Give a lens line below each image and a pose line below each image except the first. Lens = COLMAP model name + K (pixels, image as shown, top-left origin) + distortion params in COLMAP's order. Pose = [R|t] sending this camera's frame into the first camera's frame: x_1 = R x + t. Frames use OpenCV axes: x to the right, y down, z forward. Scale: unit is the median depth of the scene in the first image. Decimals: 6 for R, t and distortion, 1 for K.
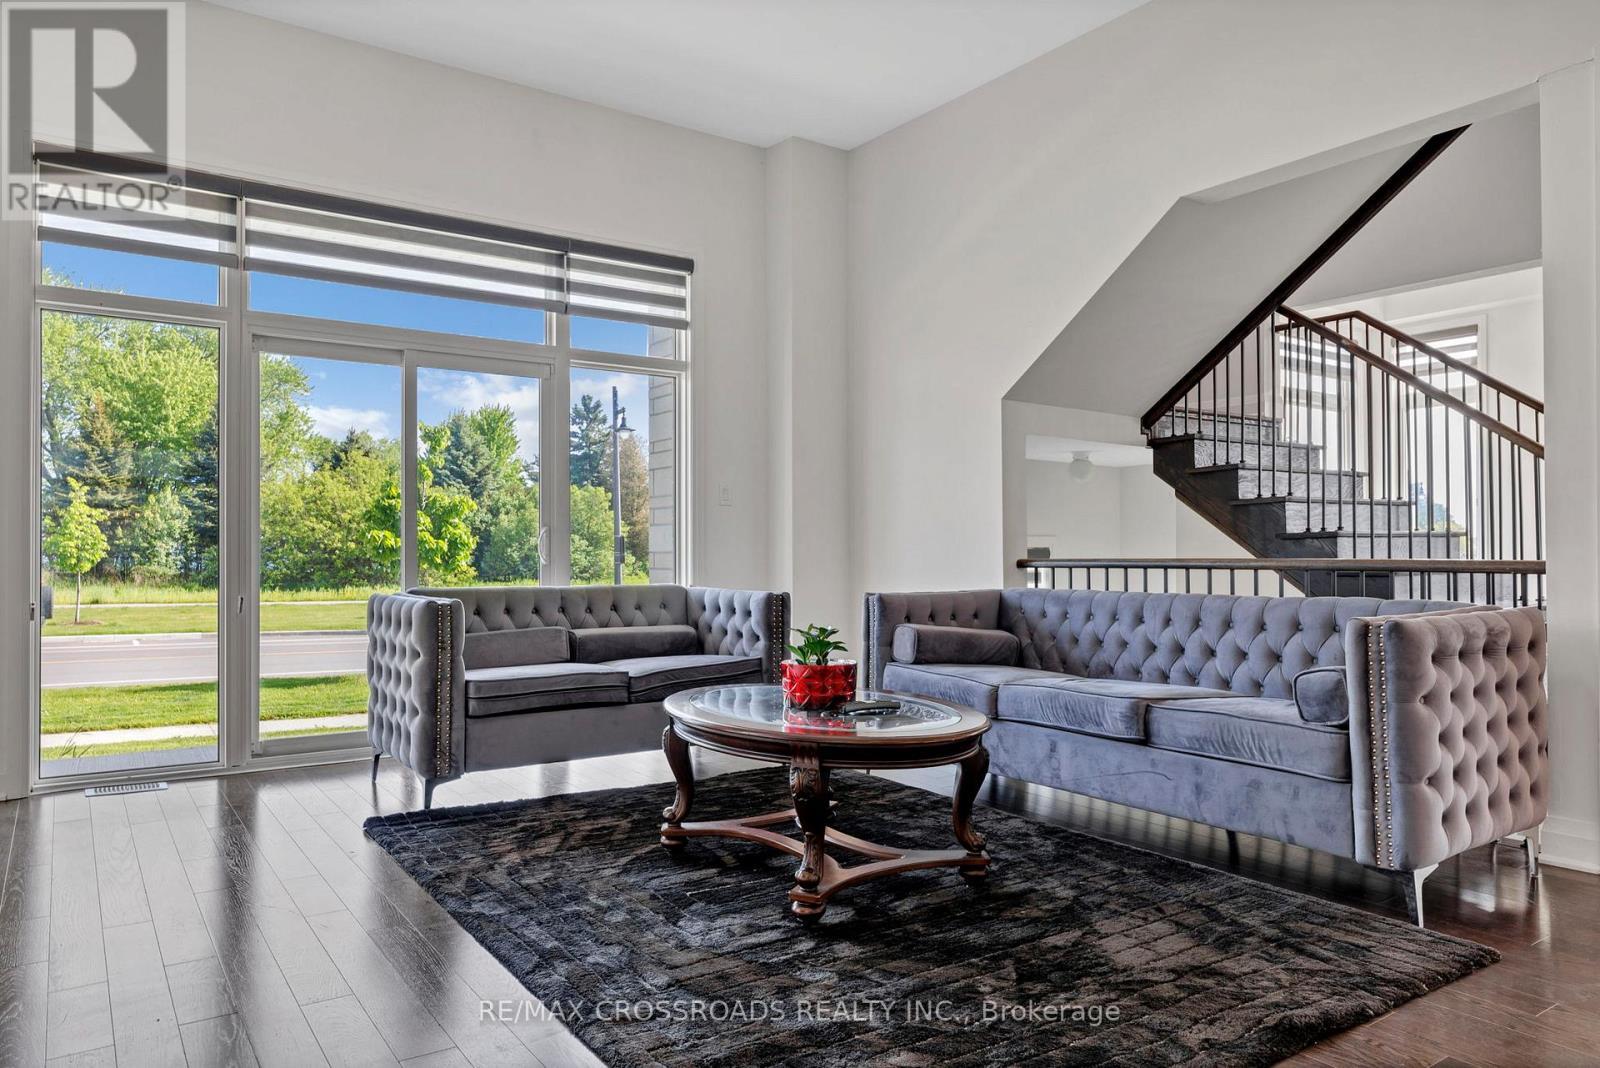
lens RADIAL K [[1080.7, 0, 809.9], [0, 1080.7, 542.8], [0, 0, 1]] dist [0.000379, 0.002126]
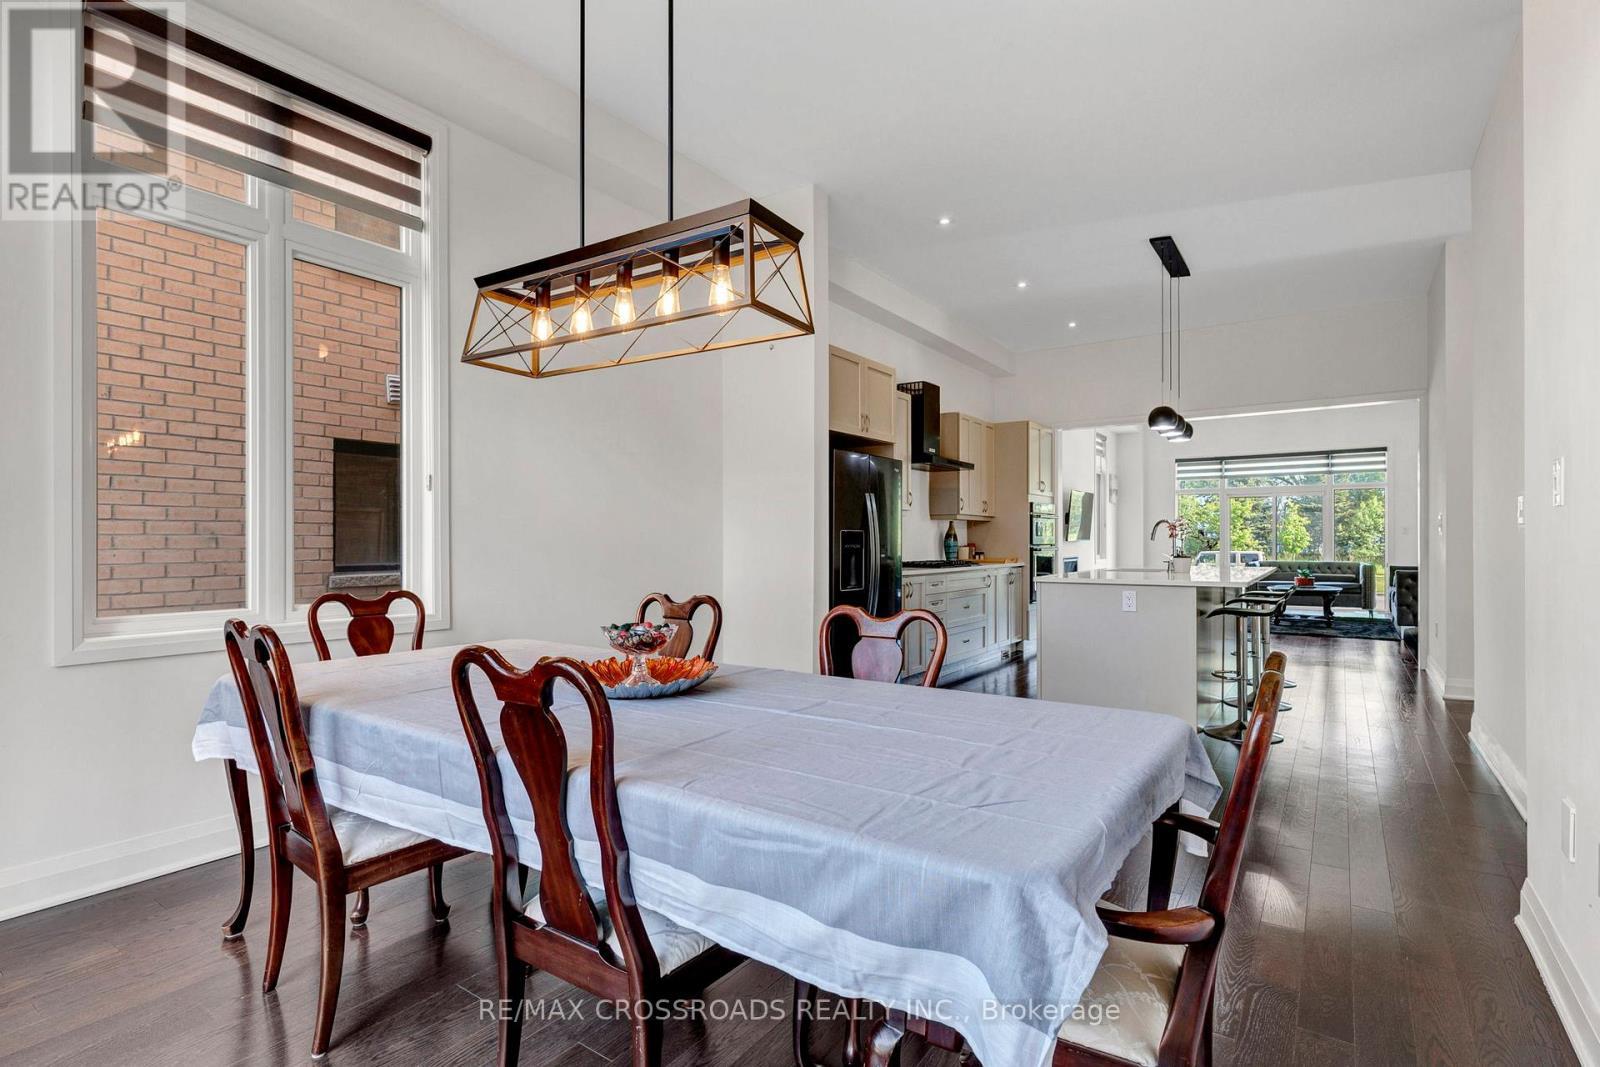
lens RADIAL K [[764.1, 0, 797.9], [0, 764.1, 544.8], [0, 0, 1]] dist [-0.002252, -0.000303]
pose [[0.347661, 0.004782, -0.937608, 1.760234], [0.011295, 0.999893, 0.009288, -0.065631], [0.937552, -0.013819, 0.347570, -1.622713]]
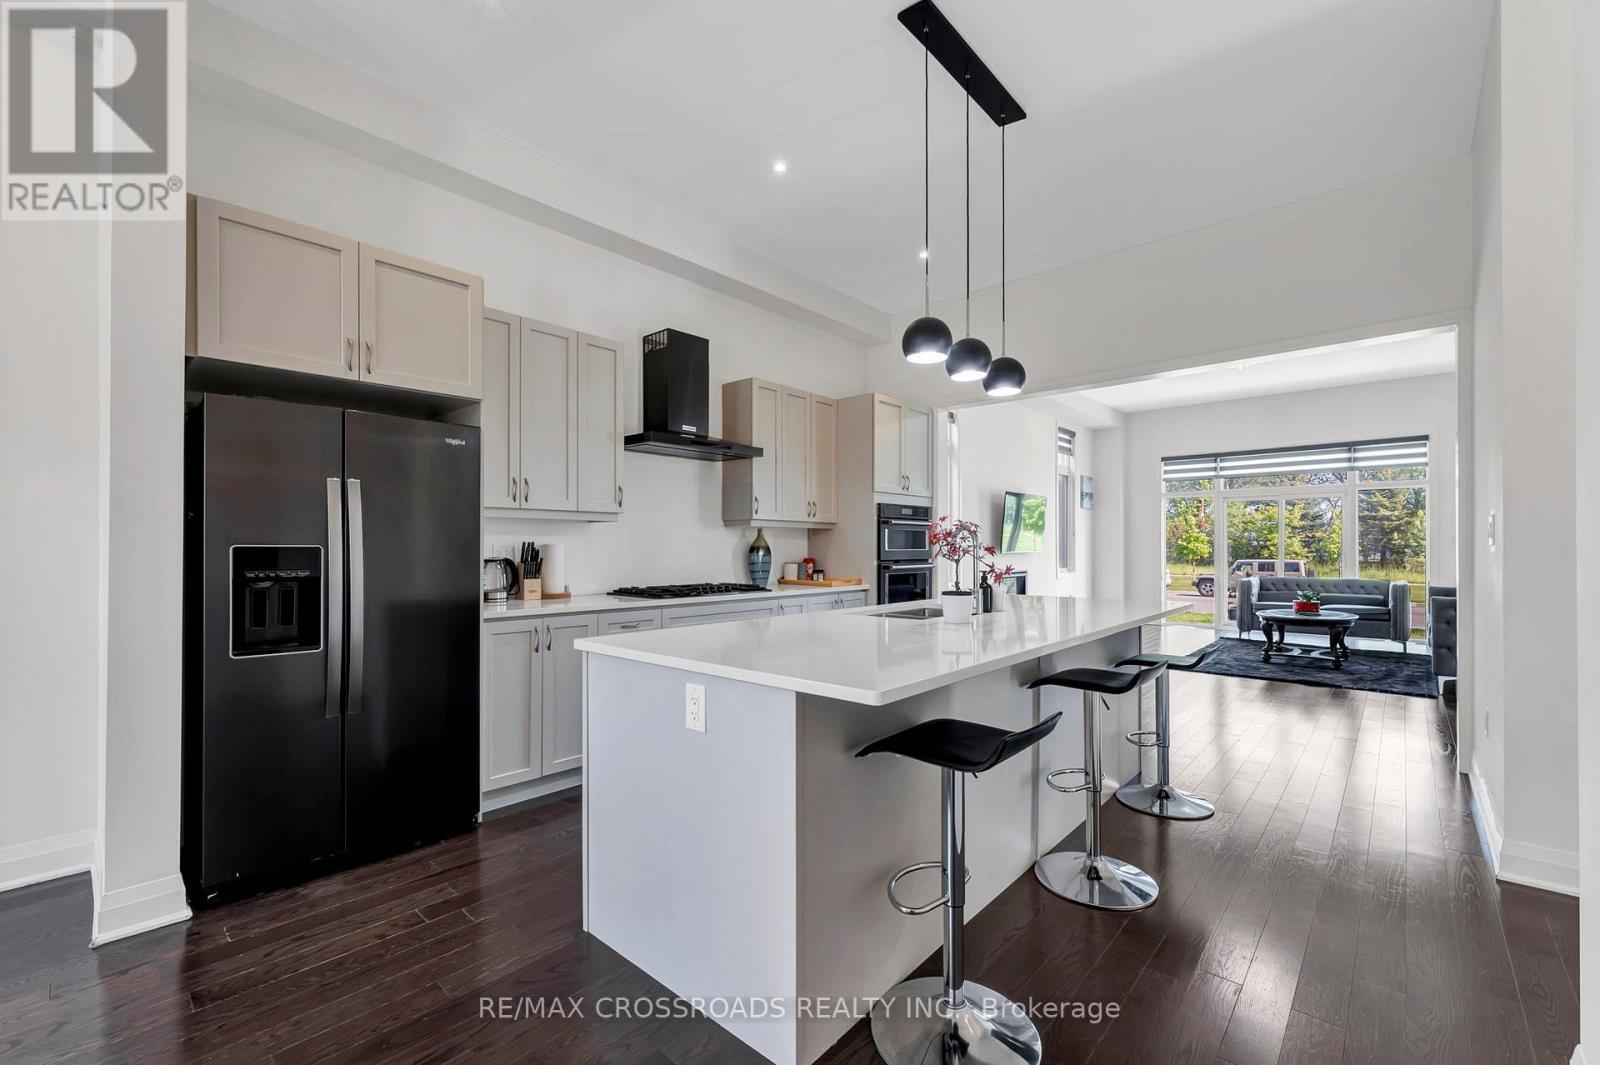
lens RADIAL K [[669.0, 0, 796.2], [0, 669.0, 547.2], [0, 0, 1]] dist [0.000174, 0.000324]
pose [[0.235958, -0.001898, -0.971761, 1.343823], [0.011821, 0.999930, 0.000918, -0.069539], [0.971691, -0.011703, 0.235964, -0.868042]]
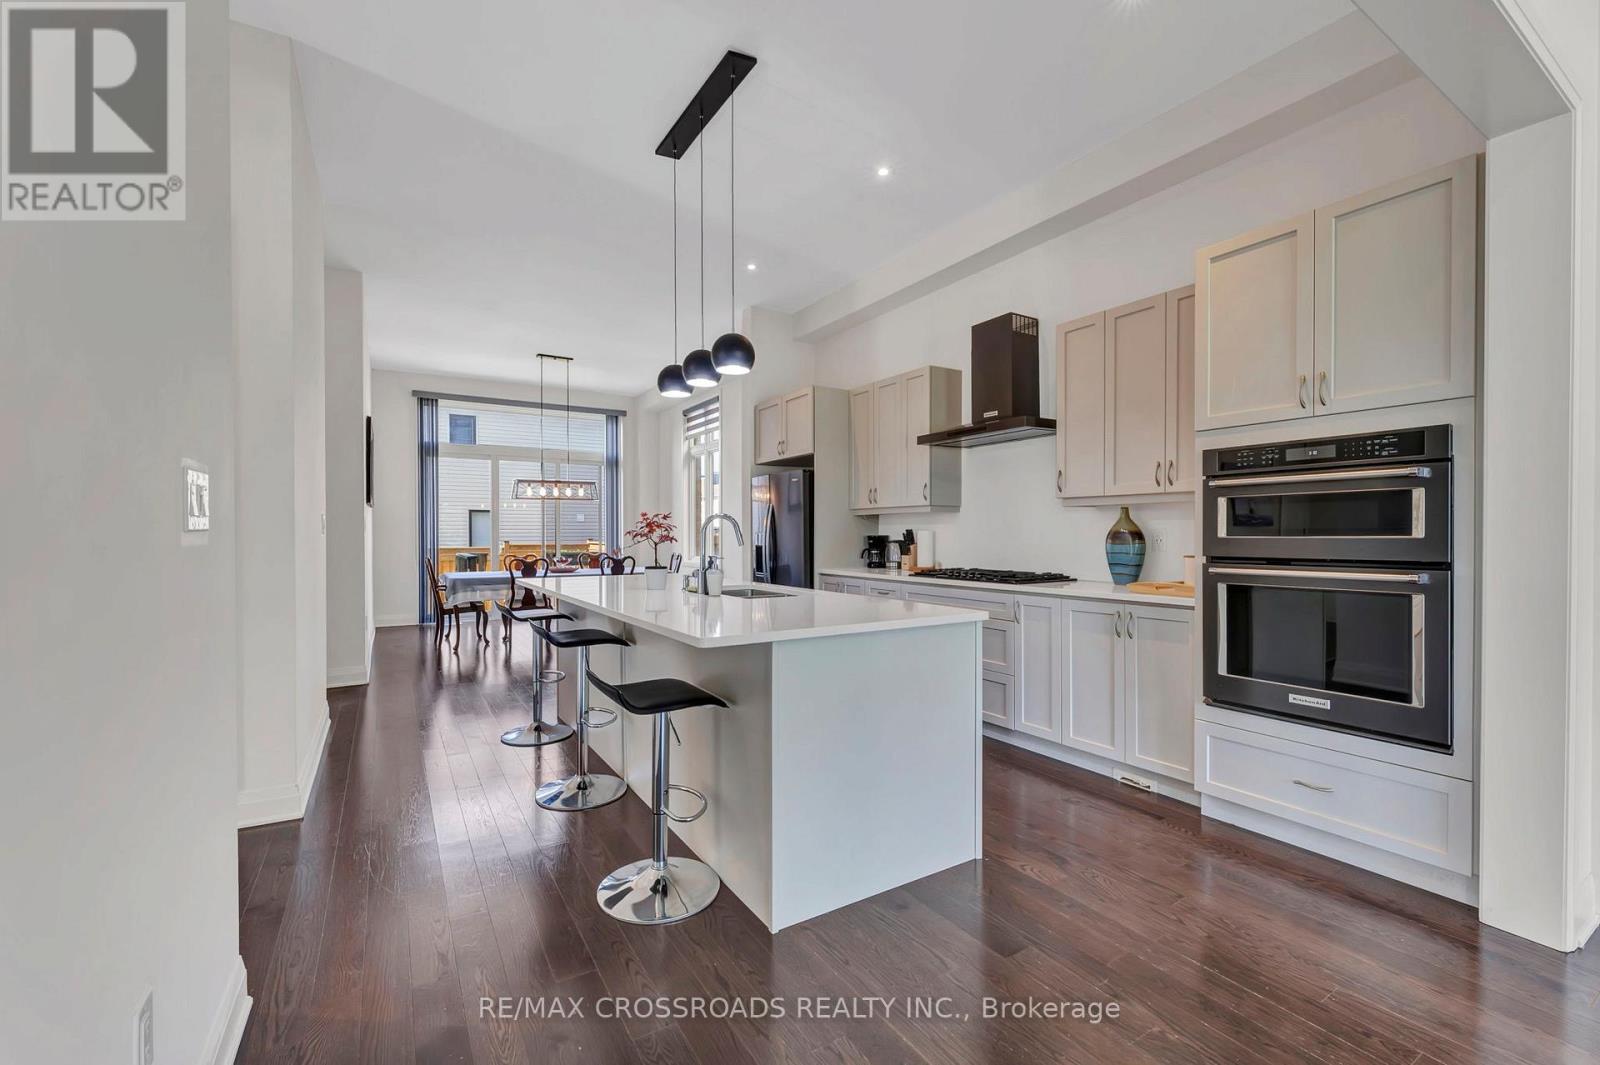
lens RADIAL K [[675.8, 0, 799.2], [0, 675.8, 535.4], [0, 0, 1]] dist [-0.001555, -0.000120]
pose [[-0.999001, 0.000737, 0.044683, 0.575773], [0.000260, 0.999943, -0.010681, -0.056024], [-0.044689, -0.010659, -0.998944, 0.234926]]
